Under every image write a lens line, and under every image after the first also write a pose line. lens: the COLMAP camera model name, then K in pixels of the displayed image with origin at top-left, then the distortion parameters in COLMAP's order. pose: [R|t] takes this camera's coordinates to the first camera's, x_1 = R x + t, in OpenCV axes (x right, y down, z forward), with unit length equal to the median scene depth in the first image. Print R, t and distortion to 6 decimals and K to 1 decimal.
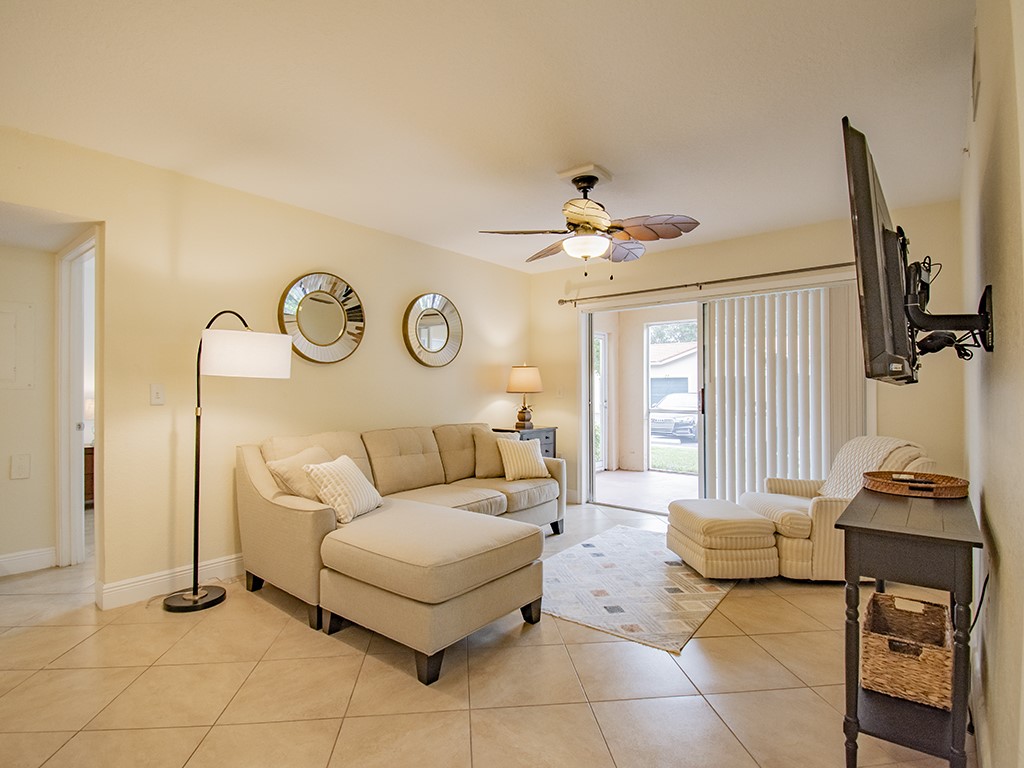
lens RADIAL K [[523.4, 0, 517.1], [0, 523.4, 382.7], [0, 0, 1]] dist [0.019103, -0.026433]
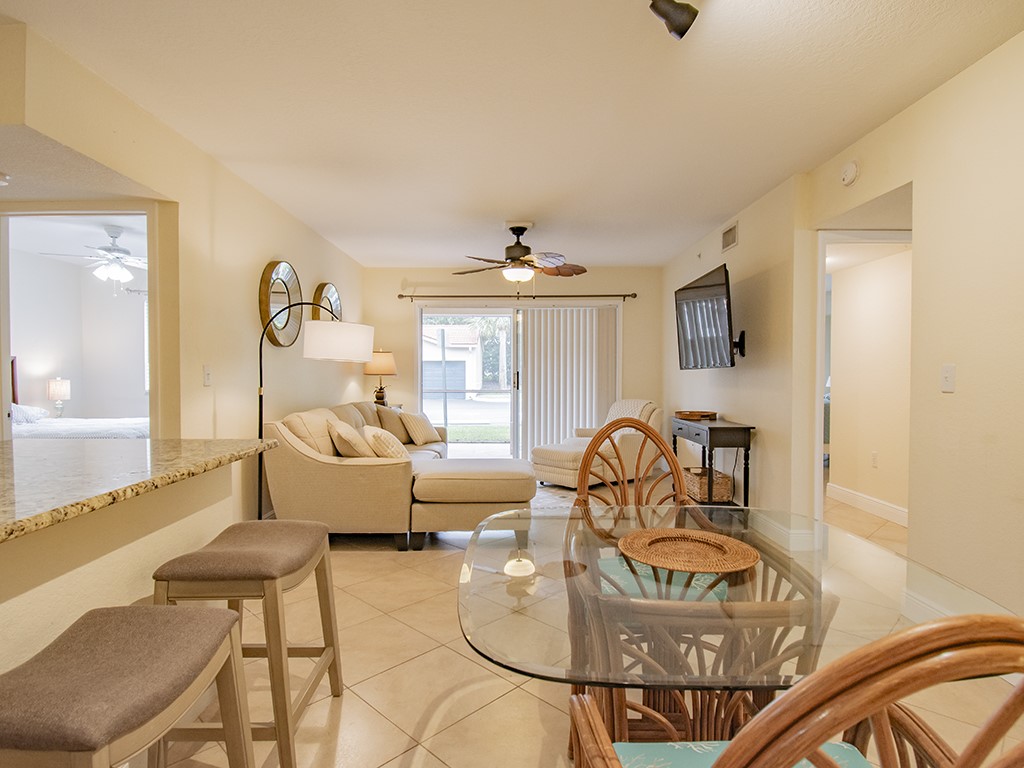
lens RADIAL K [[561.9, 0, 521.4], [0, 561.9, 381.6], [0, 0, 1]] dist [0.024933, -0.029607]
pose [[0.771747, -0.009637, 0.635856, -0.869524], [-0.008148, 0.999653, 0.025040, 0.001008], [-0.635877, -0.024505, 0.771401, -0.230413]]
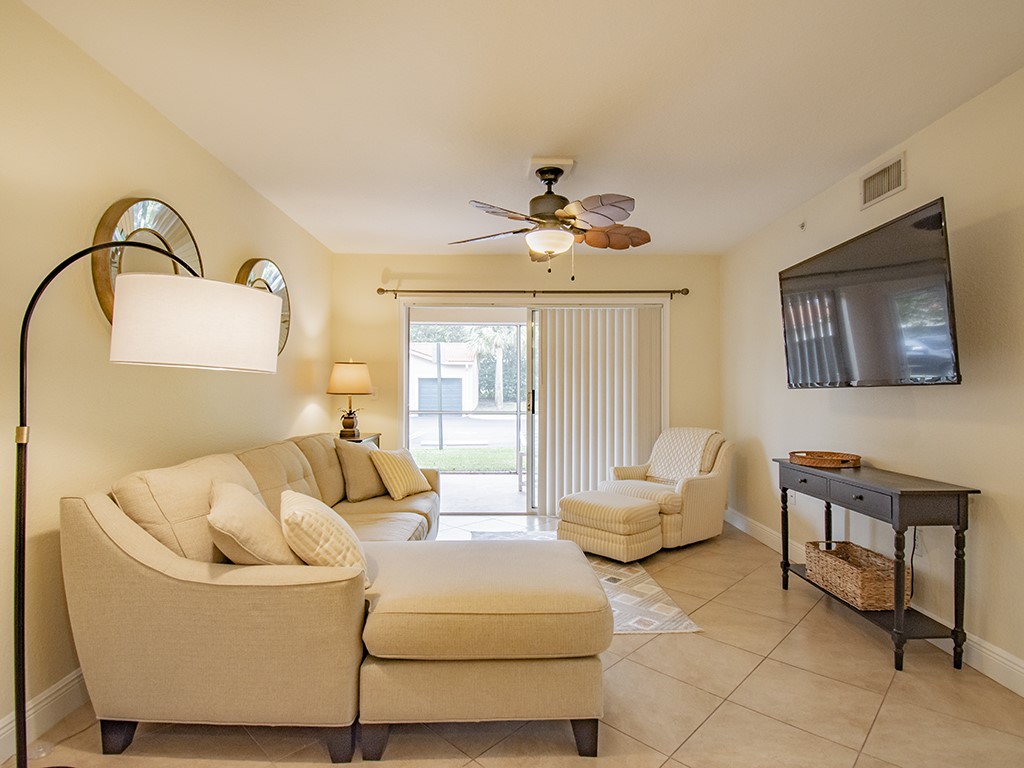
lens RADIAL K [[523.4, 0, 517.1], [0, 523.4, 382.7], [0, 0, 1]] dist [0.019103, -0.026433]
pose [[0.766943, 0.011339, 0.641615, -0.525773], [-0.010789, 0.999930, -0.004775, 0.002765], [-0.641625, -0.003260, 0.767012, 0.303997]]
